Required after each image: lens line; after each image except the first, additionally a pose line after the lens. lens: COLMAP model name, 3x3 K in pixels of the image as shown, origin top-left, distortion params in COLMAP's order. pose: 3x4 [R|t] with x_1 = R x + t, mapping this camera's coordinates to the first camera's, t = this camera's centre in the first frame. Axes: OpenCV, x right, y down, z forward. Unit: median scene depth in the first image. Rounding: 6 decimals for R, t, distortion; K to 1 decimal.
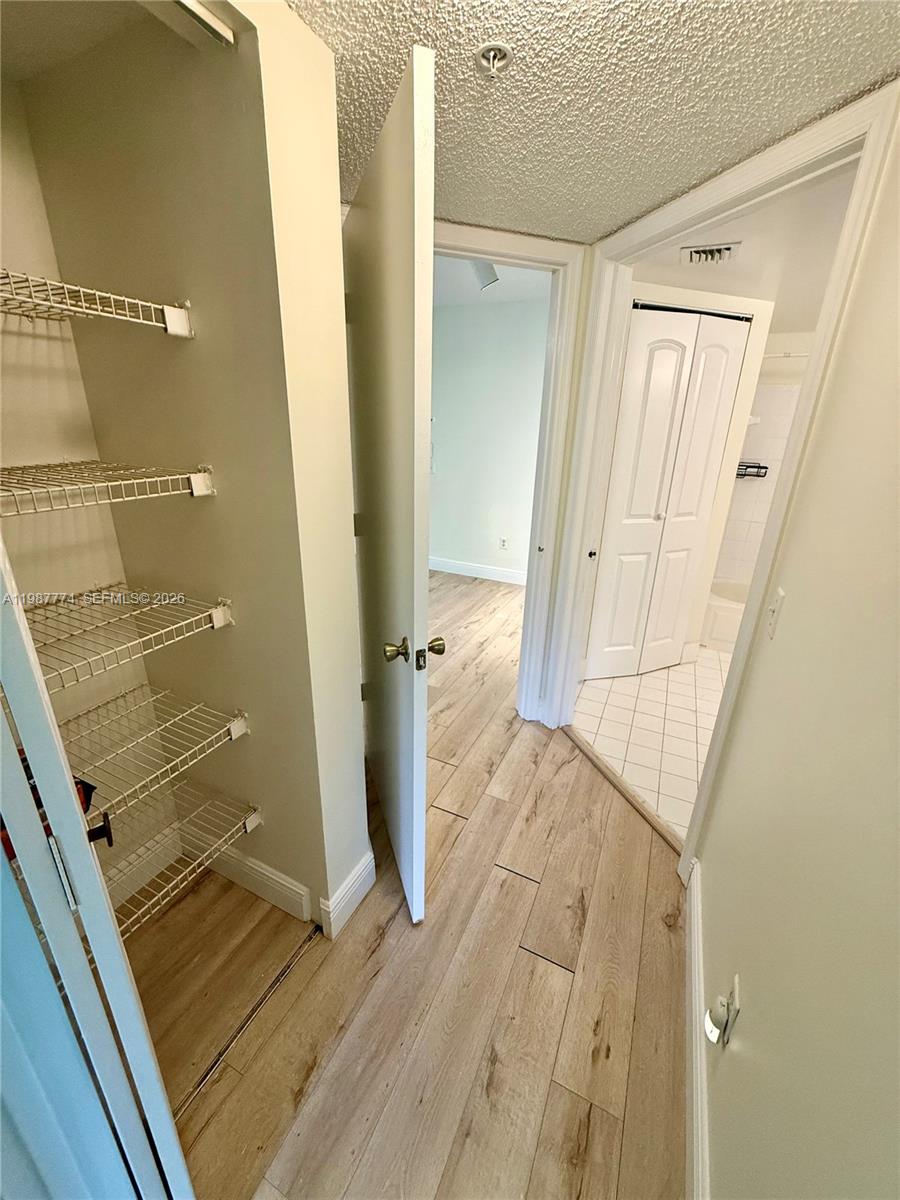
lens RADIAL K [[476.1, 0, 452.4], [0, 476.1, 600.8], [0, 0, 1]] dist [0.001181, 0.000384]
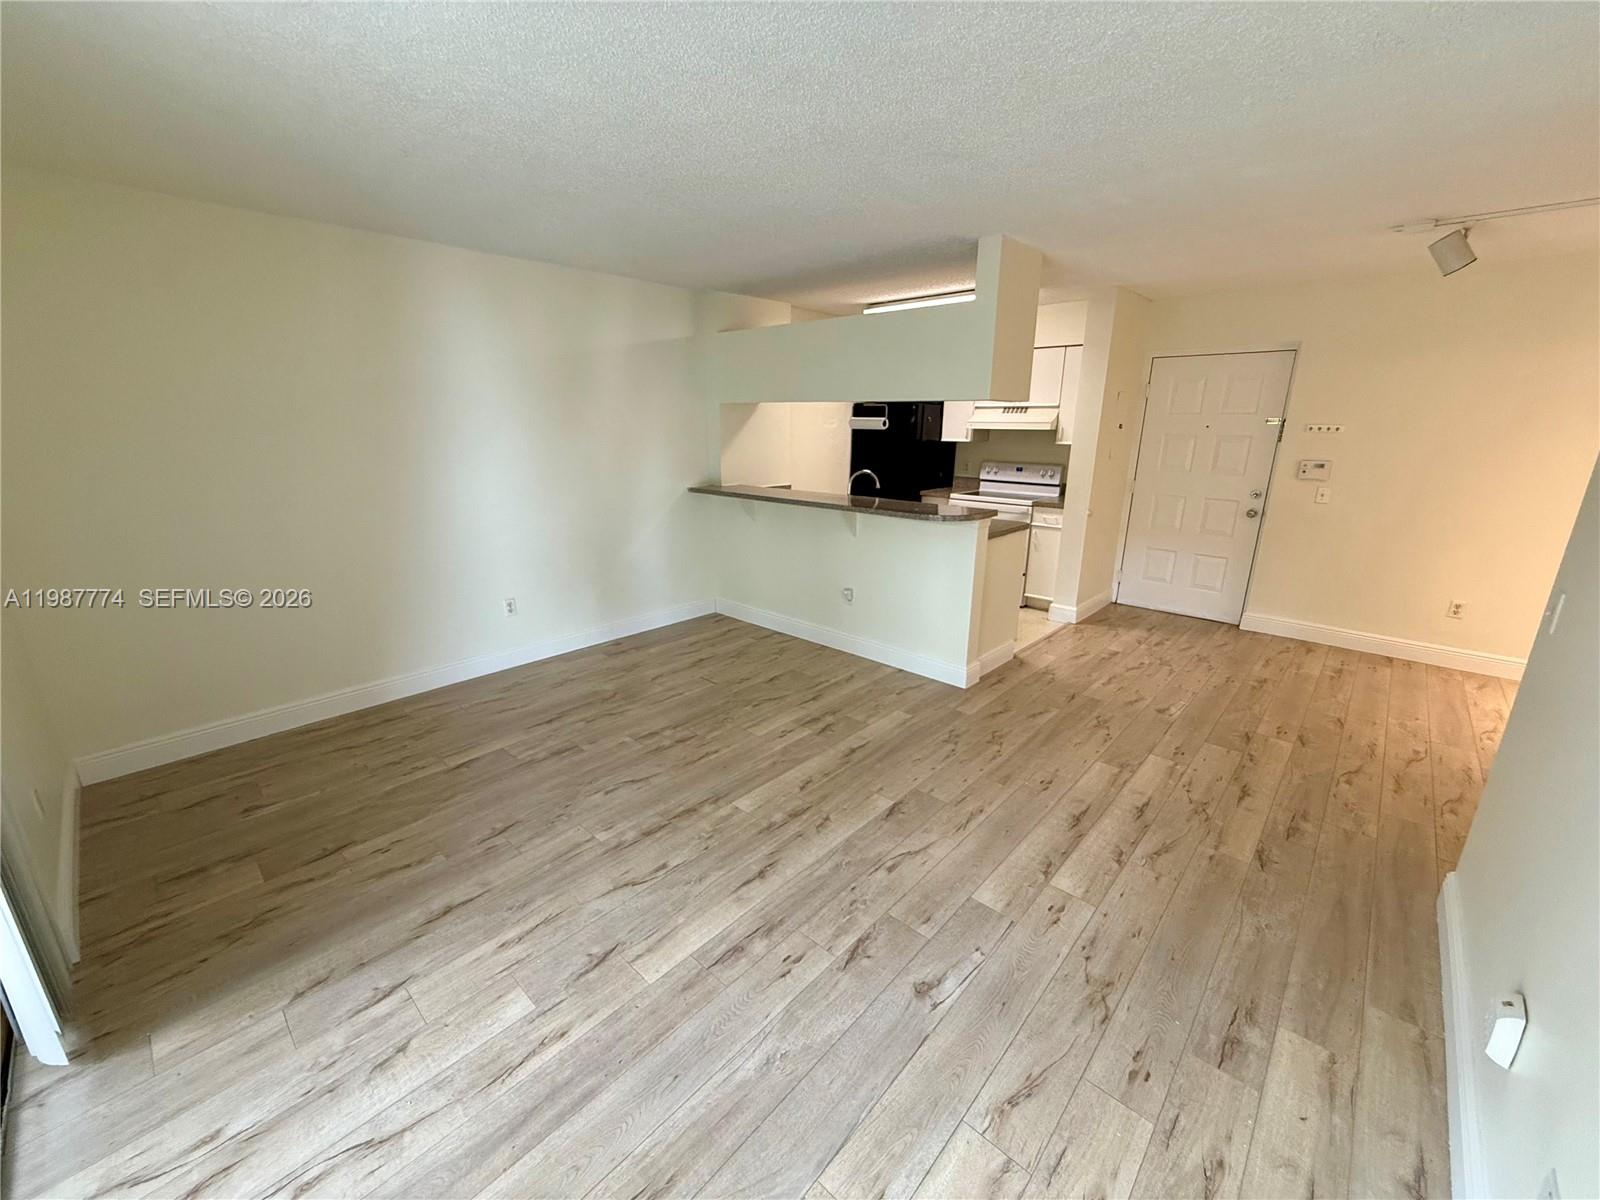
lens RADIAL K [[634.9, 0, 802.2], [0, 634.9, 601.9], [0, 0, 1]] dist [0.001181, 0.000384]
pose [[0.953417, 0.061970, -0.295221, -0.521939], [-0.084326, 0.994407, -0.063592, 0.001638], [0.289629, 0.085524, 0.953310, -0.122931]]
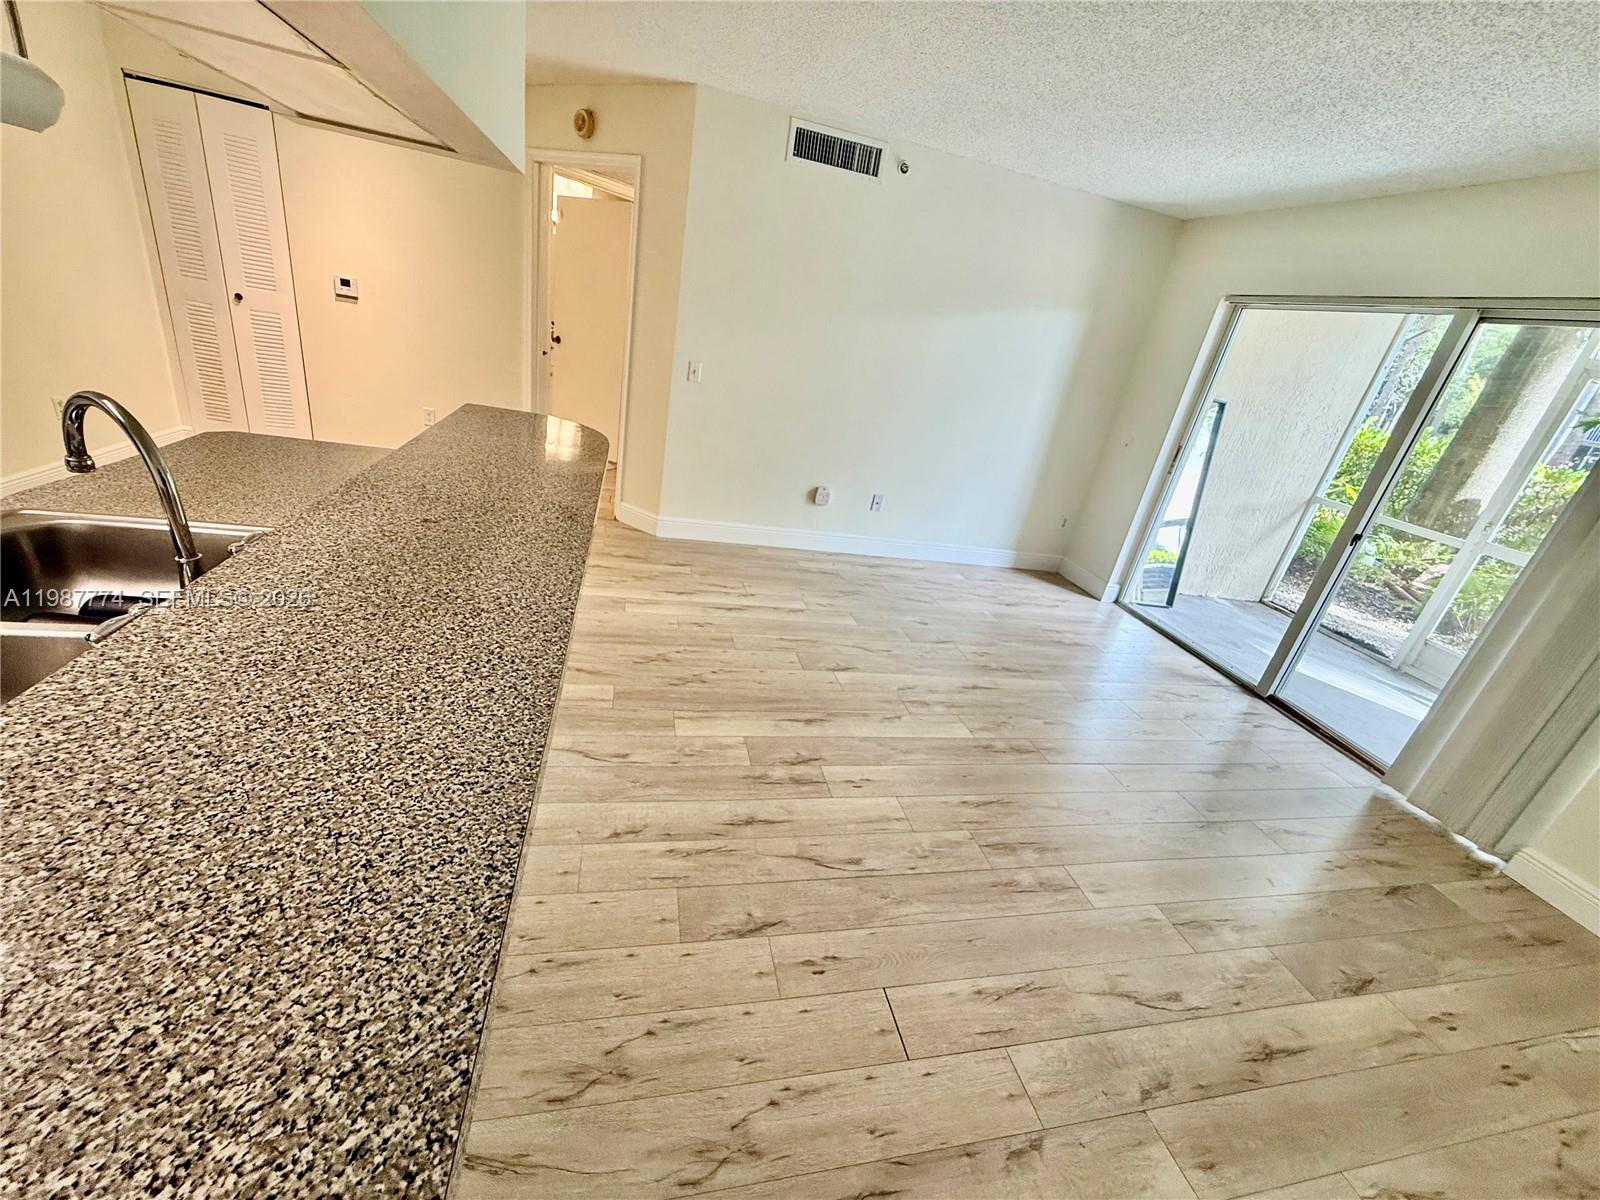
lens RADIAL K [[634.9, 0, 803.1], [0, 634.9, 609.7], [0, 0, 1]] dist [0.001181, 0.000384]
pose [[-0.603389, -0.442287, 0.663553, -0.991584], [0.094570, 0.786538, 0.610258, -0.309124], [-0.791819, 0.430976, -0.432761, 0.772163]]
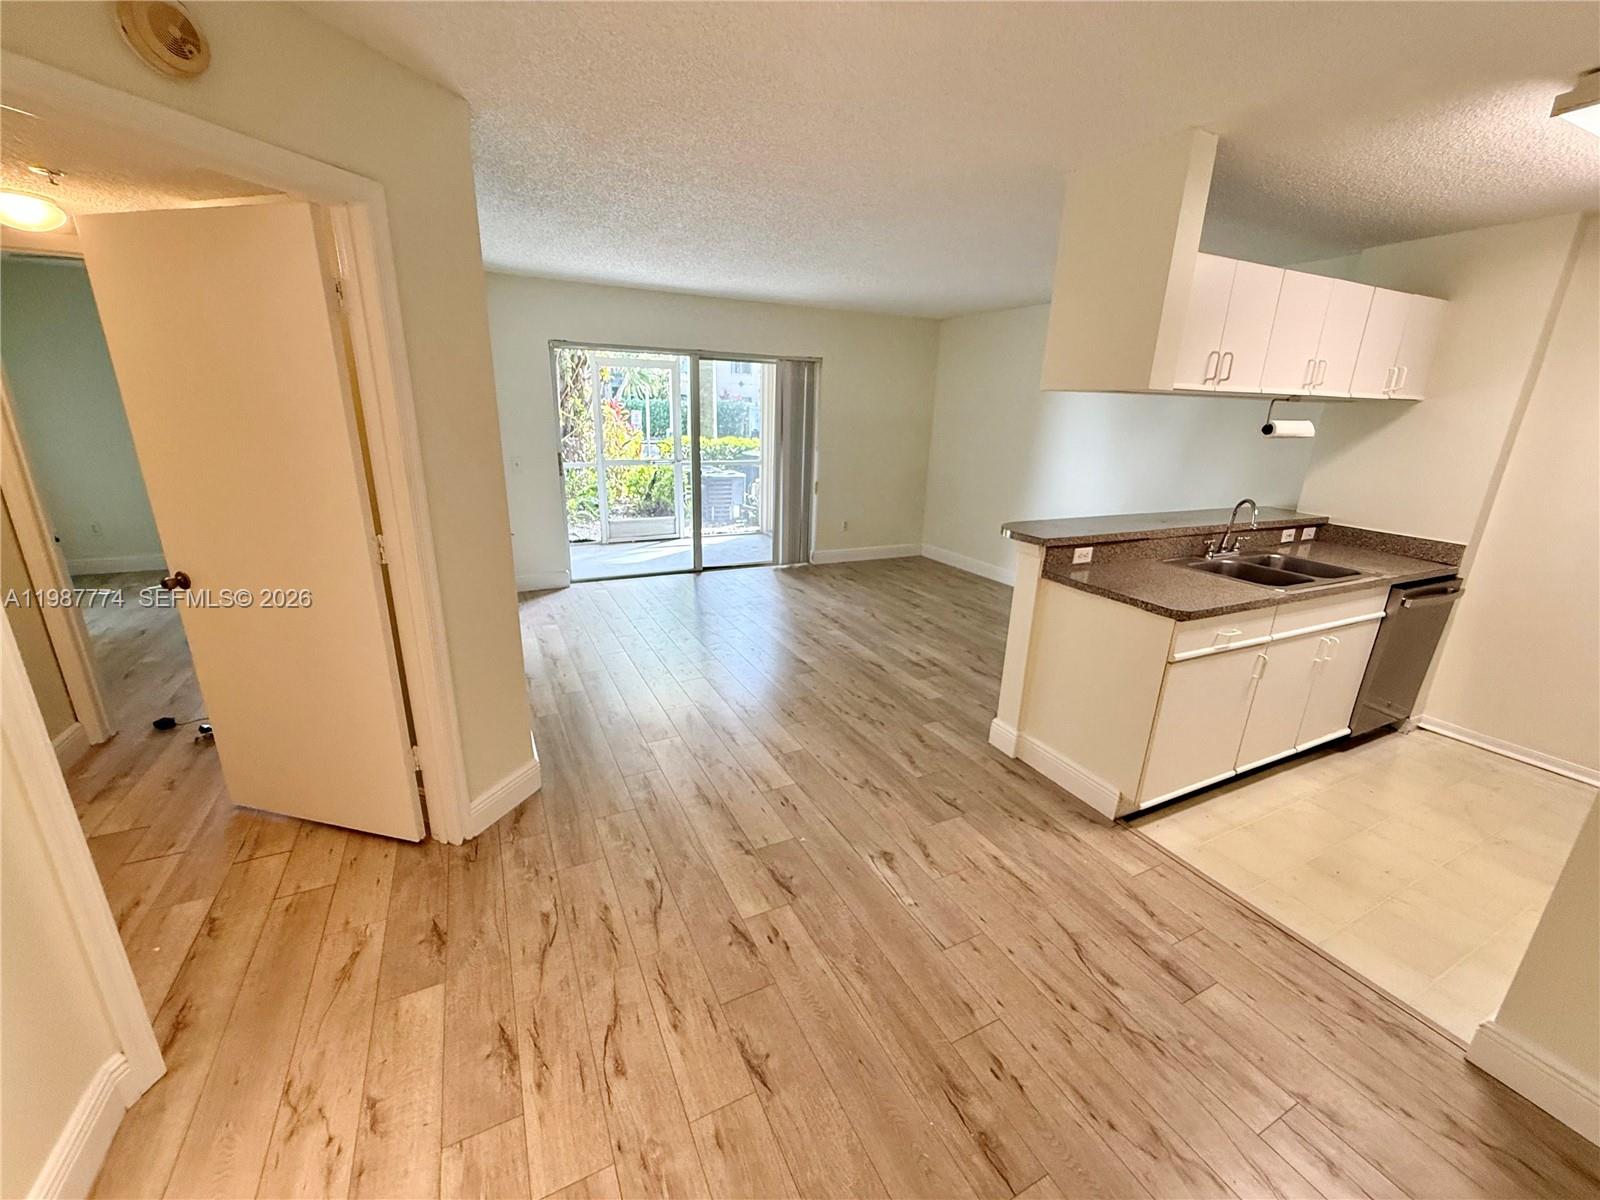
lens RADIAL K [[634.9, 0, 795.2], [0, 634.9, 601.5], [0, 0, 1]] dist [0.001181, 0.000384]
pose [[-0.616422, 0.187488, -0.764770, 0.083181], [-0.316741, 0.830157, 0.458818, -0.338555], [0.720902, 0.525059, -0.452342, 0.841967]]
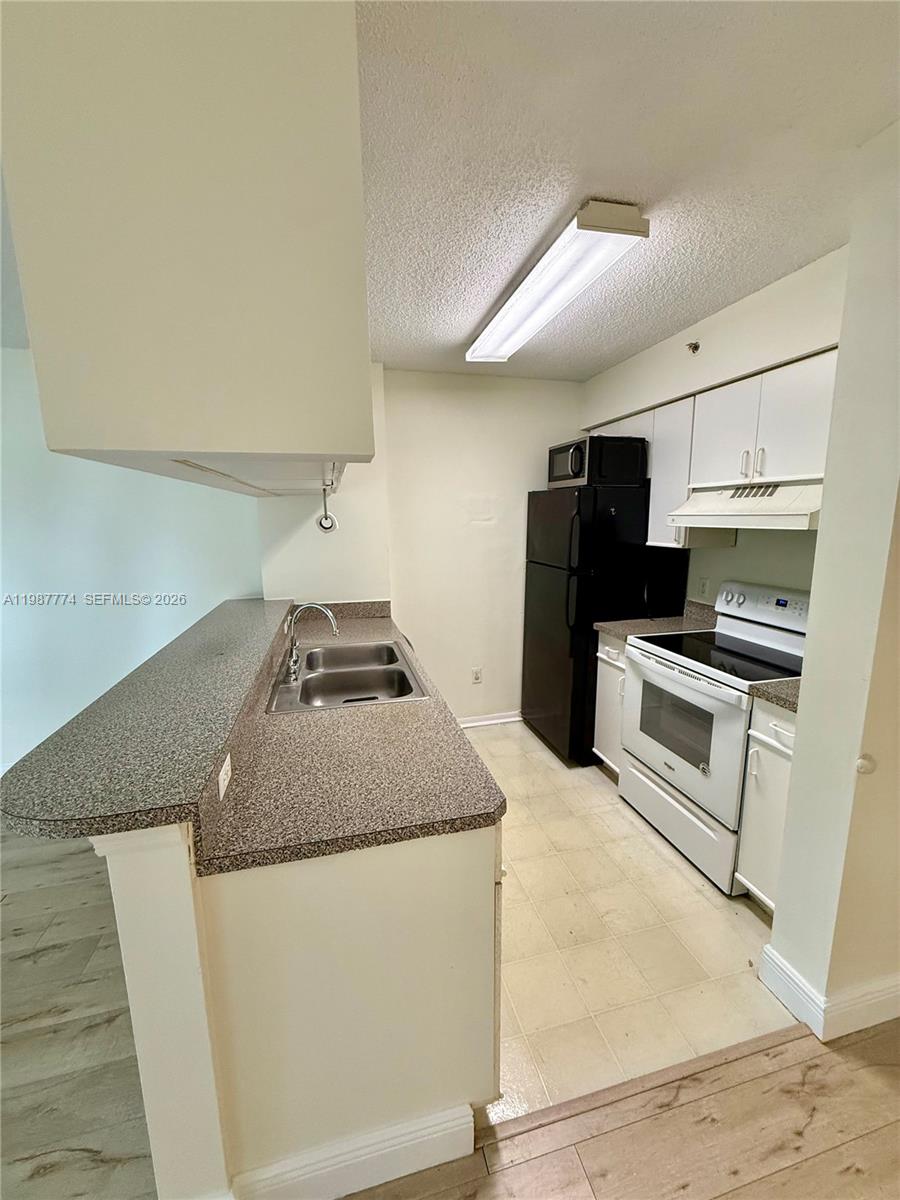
lens RADIAL K [[476.1, 0, 451.8], [0, 476.1, 600.0], [0, 0, 1]] dist [0.001181, 0.000384]
pose [[0.633423, 0.097803, -0.767600, -0.332191], [-0.238011, 0.968515, -0.073004, -0.273355], [0.736292, 0.228939, 0.636758, 0.648257]]
